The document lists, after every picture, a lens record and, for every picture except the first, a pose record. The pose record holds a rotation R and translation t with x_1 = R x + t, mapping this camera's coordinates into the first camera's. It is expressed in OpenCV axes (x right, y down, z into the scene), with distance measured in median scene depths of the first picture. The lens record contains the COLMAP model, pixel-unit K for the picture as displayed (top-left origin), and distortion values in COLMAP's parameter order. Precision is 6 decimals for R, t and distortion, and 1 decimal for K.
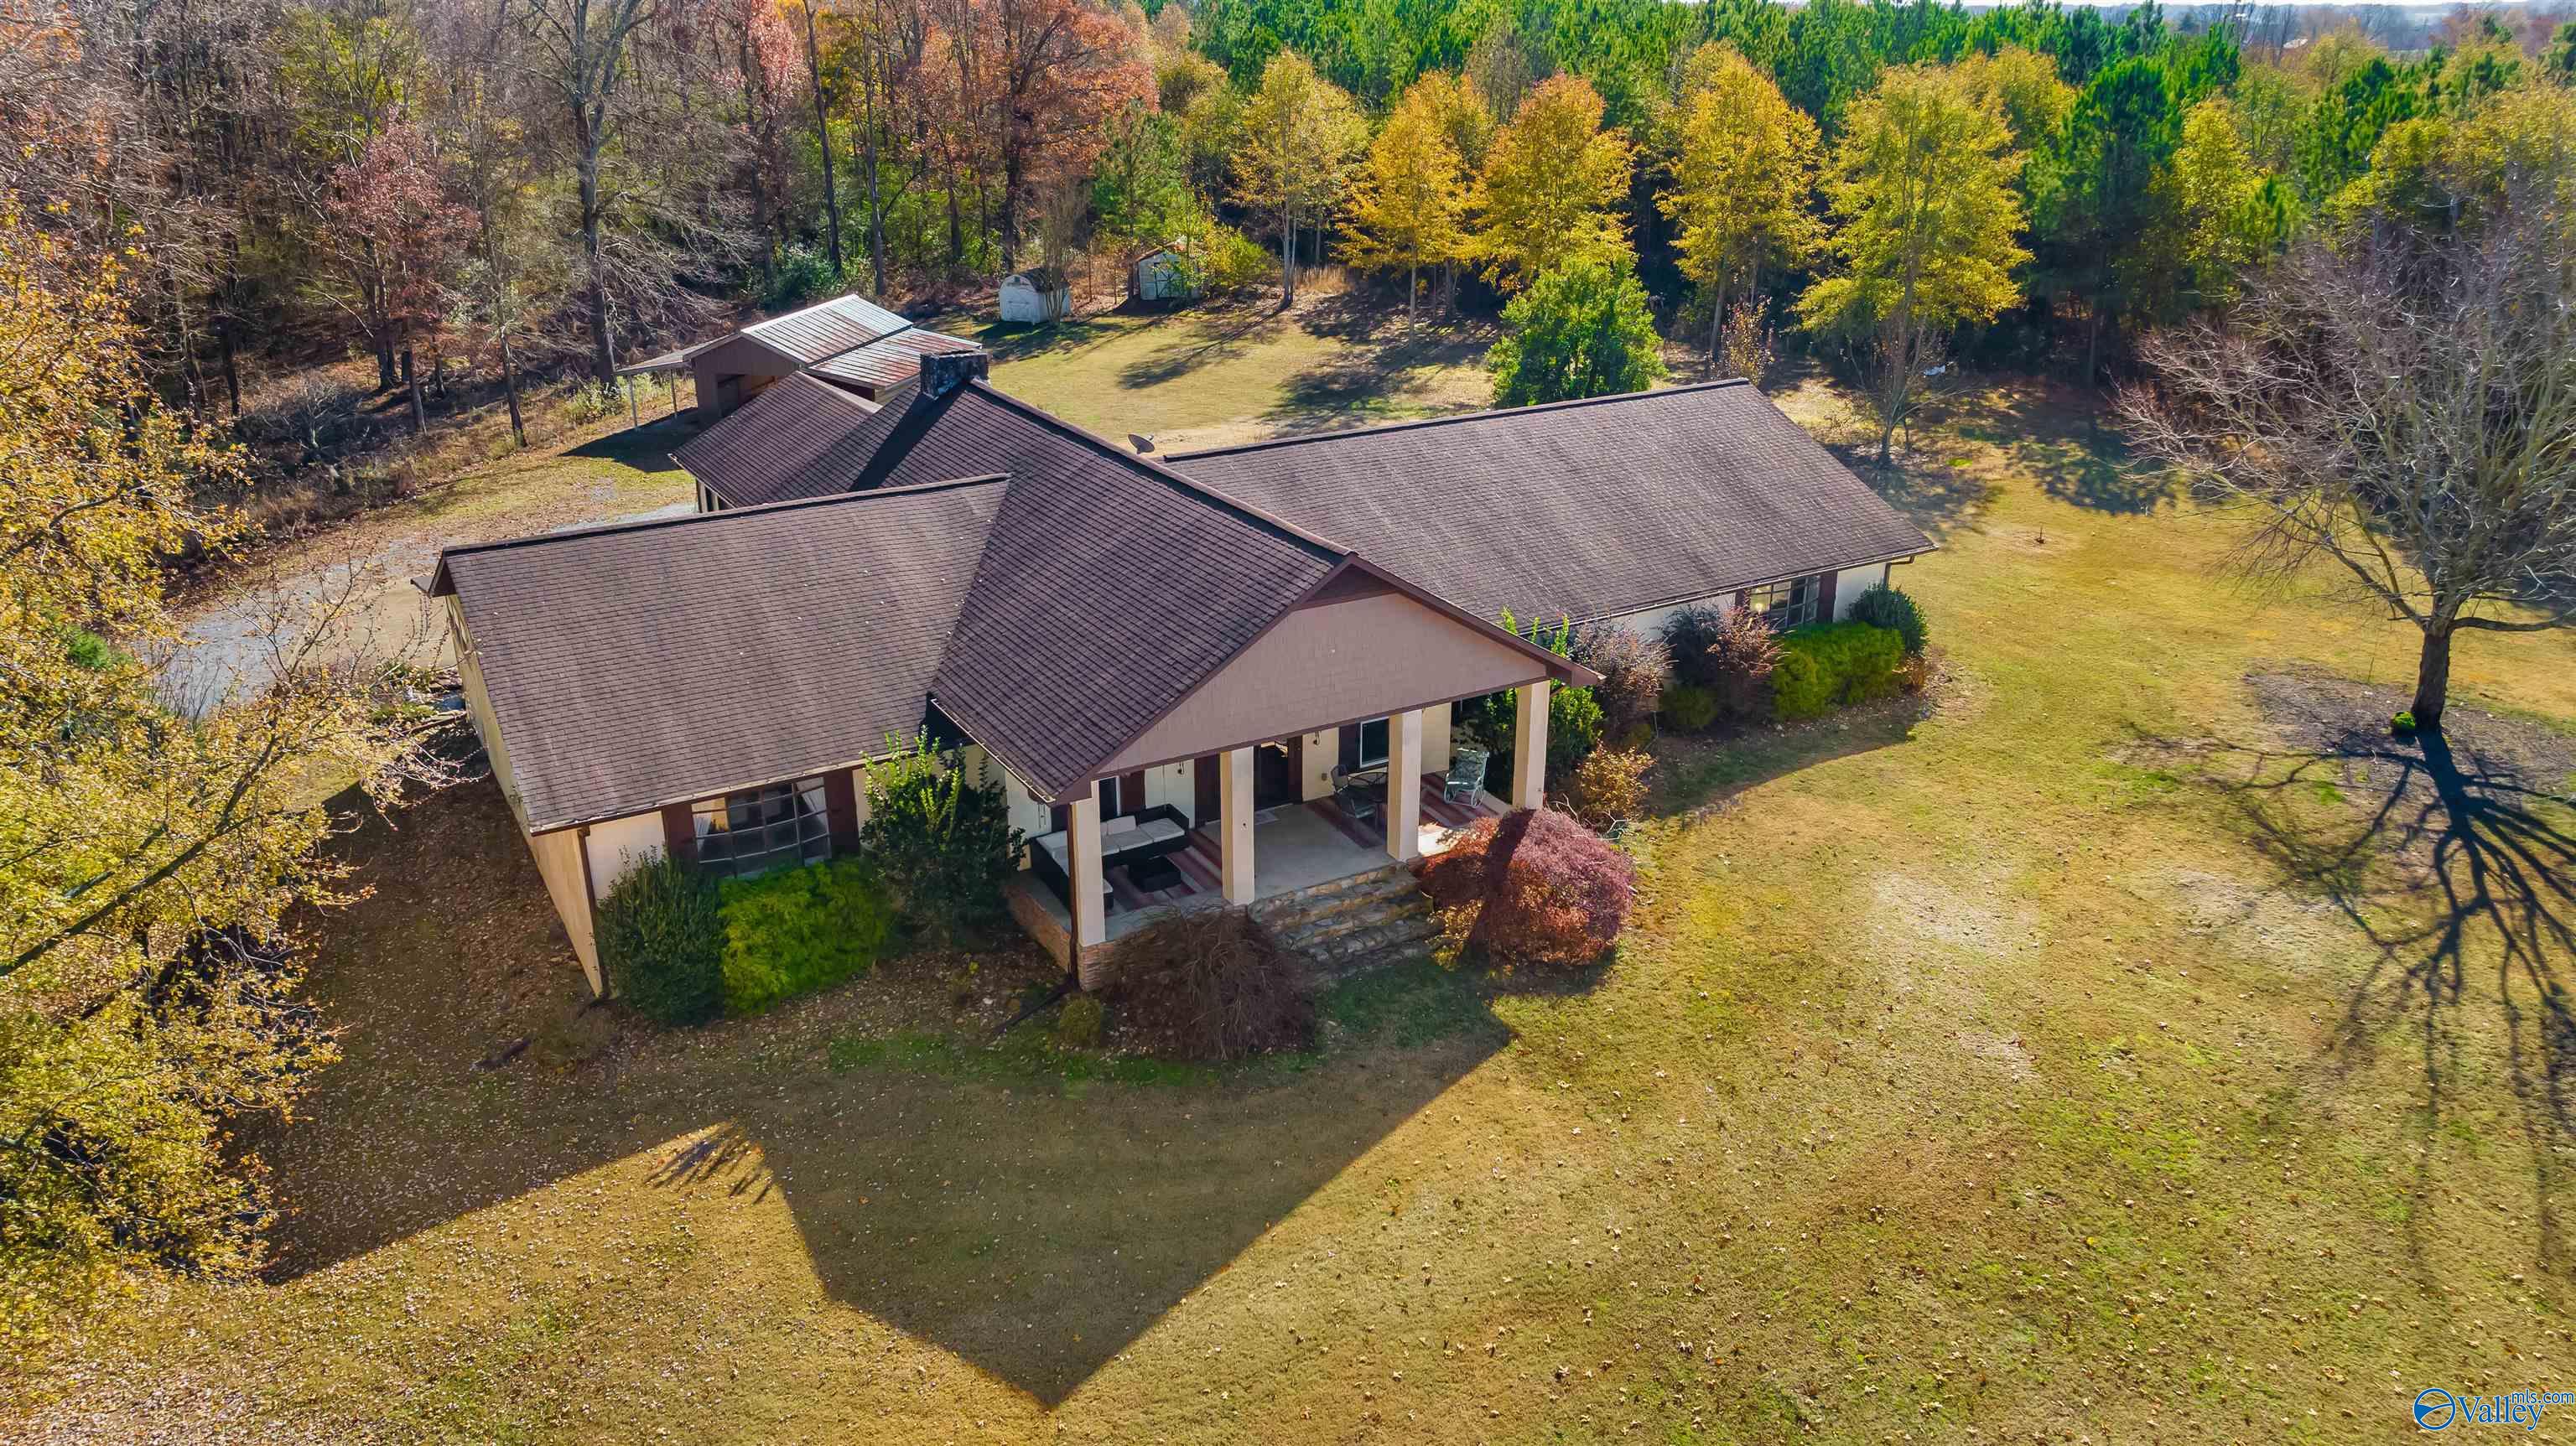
lens RADIAL K [[1823.1, 0, 1298.7], [0, 1823.1, 729.2], [0, 0, 1]] dist [-0.001074, -0.001895]
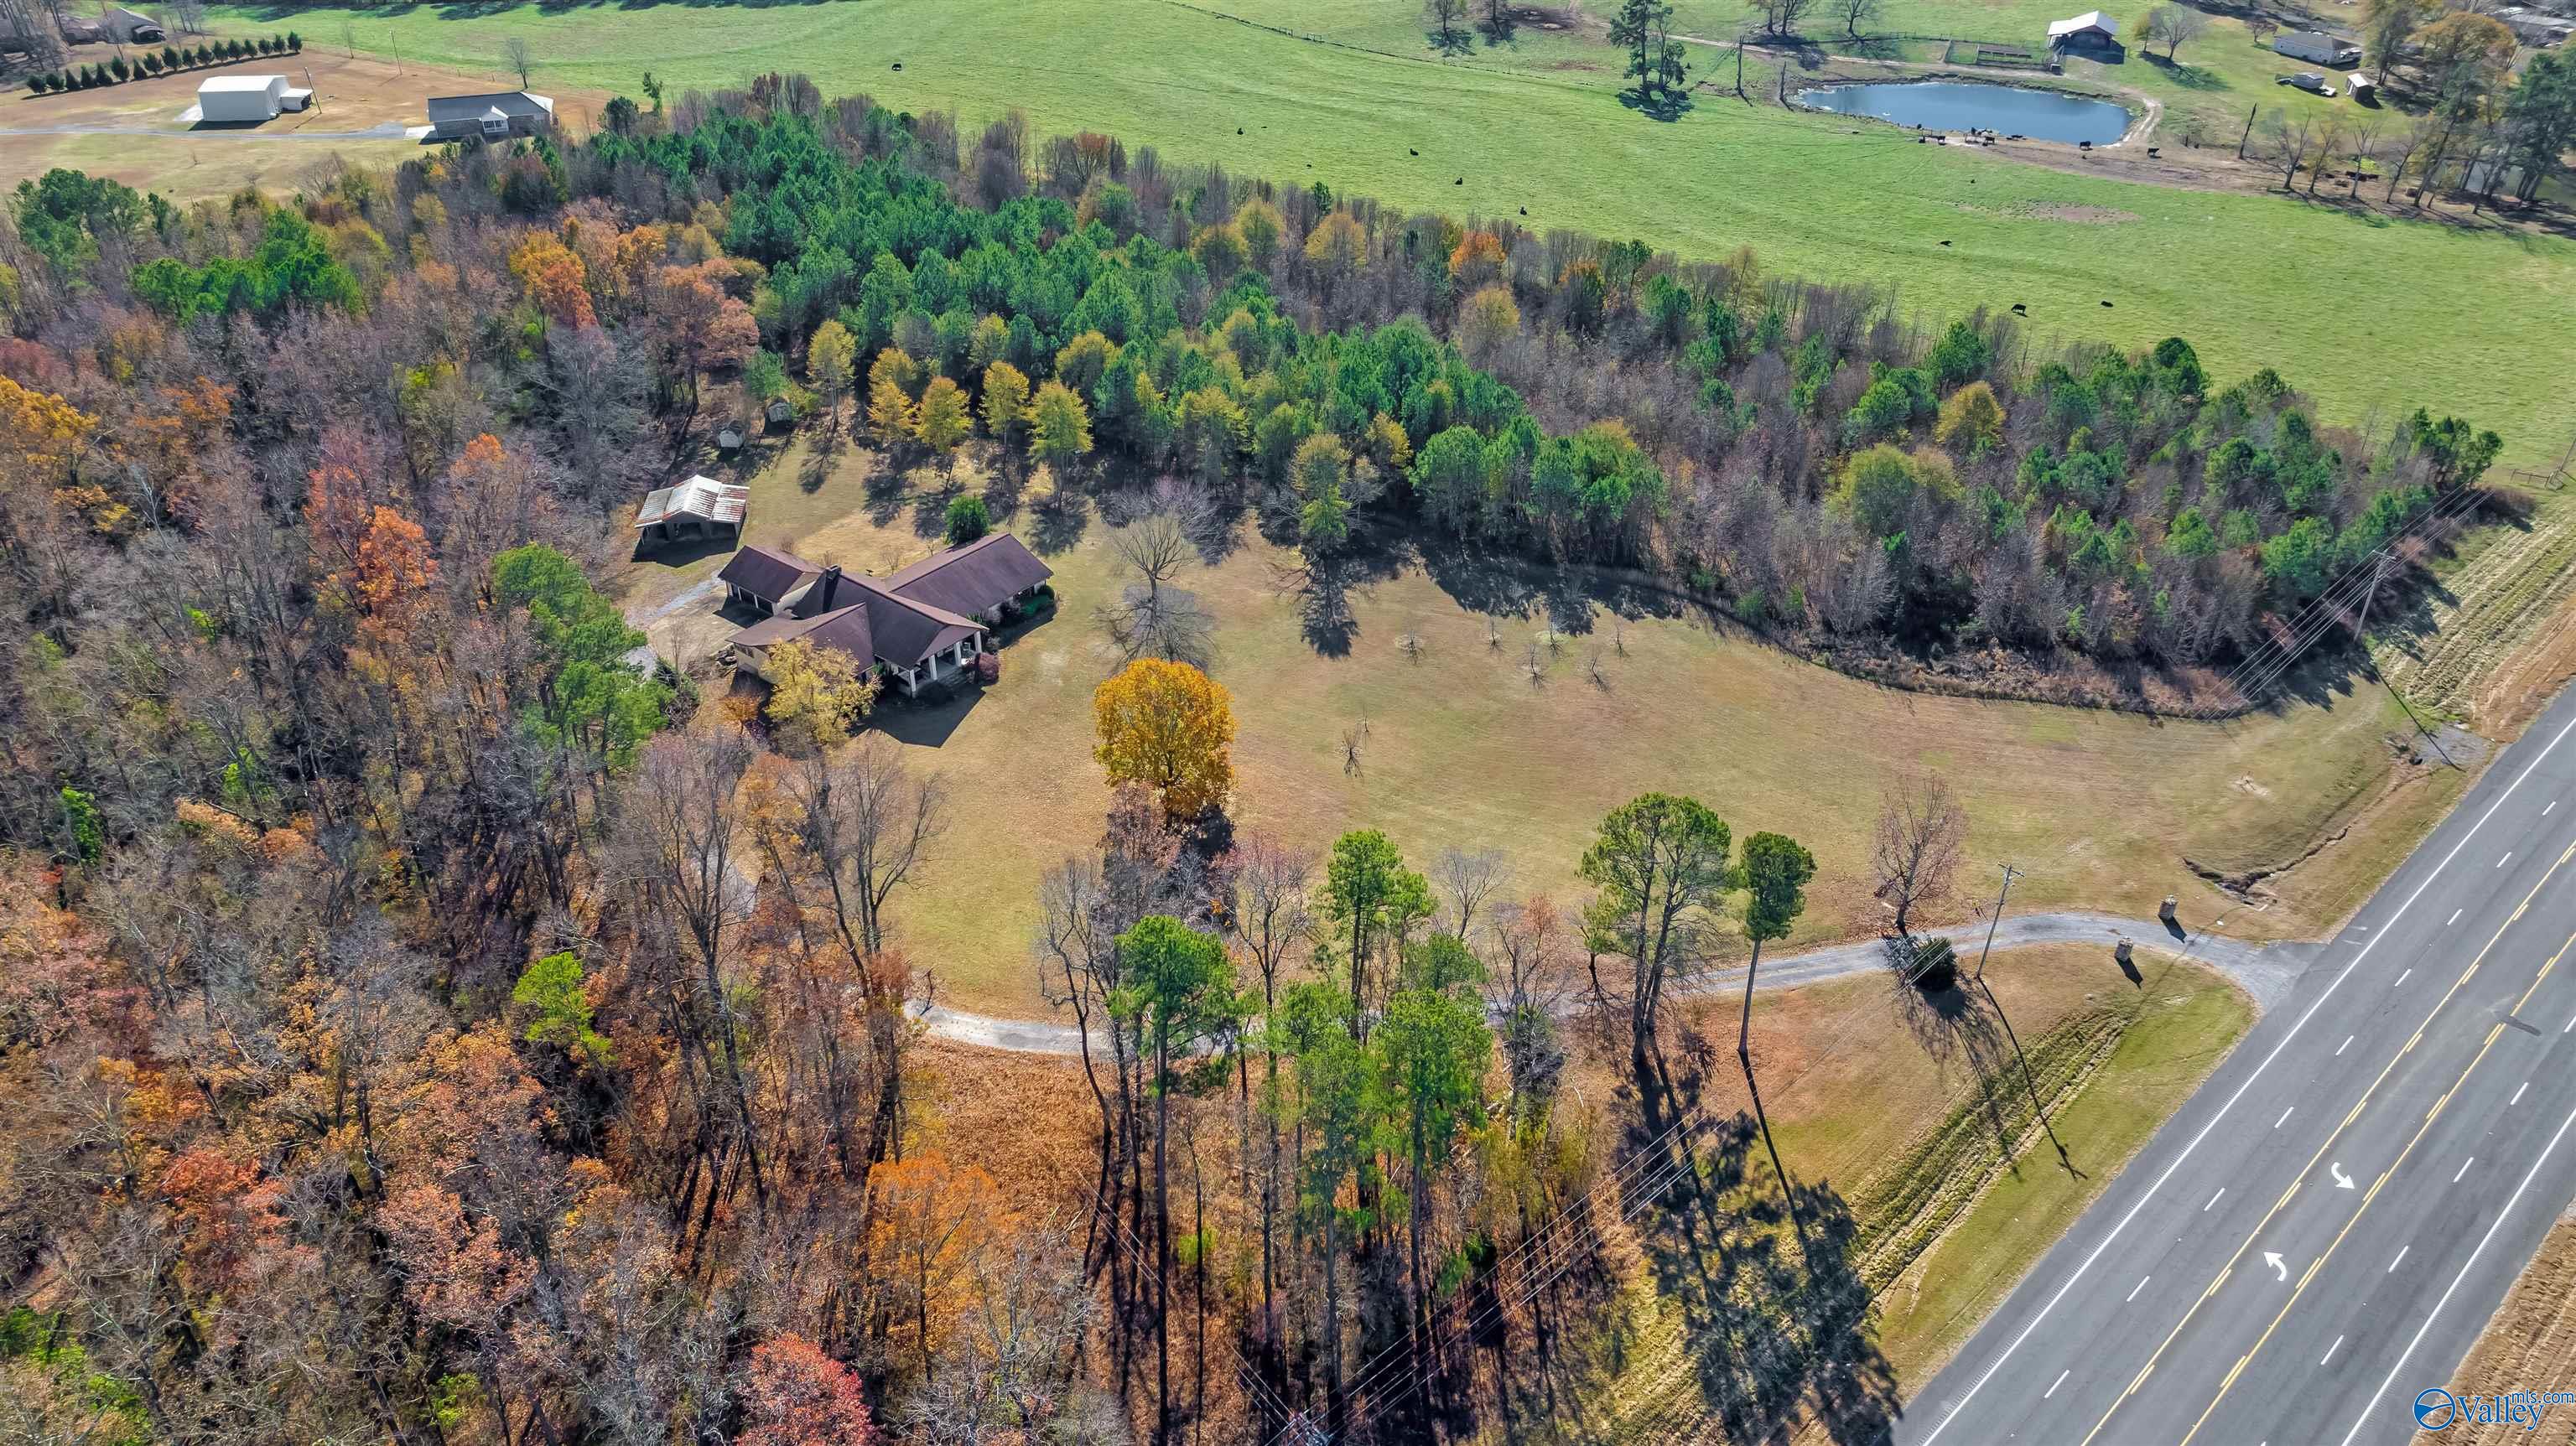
lens RADIAL K [[1823.1, 0, 1298.7], [0, 1823.1, 729.2], [0, 0, 1]] dist [-0.001074, -0.001895]
pose [[0.939525, -0.197992, 0.279451, -0.562840], [0.142659, 0.968046, 0.206239, -0.739027], [-0.311355, -0.153900, 0.937749, -4.570315]]
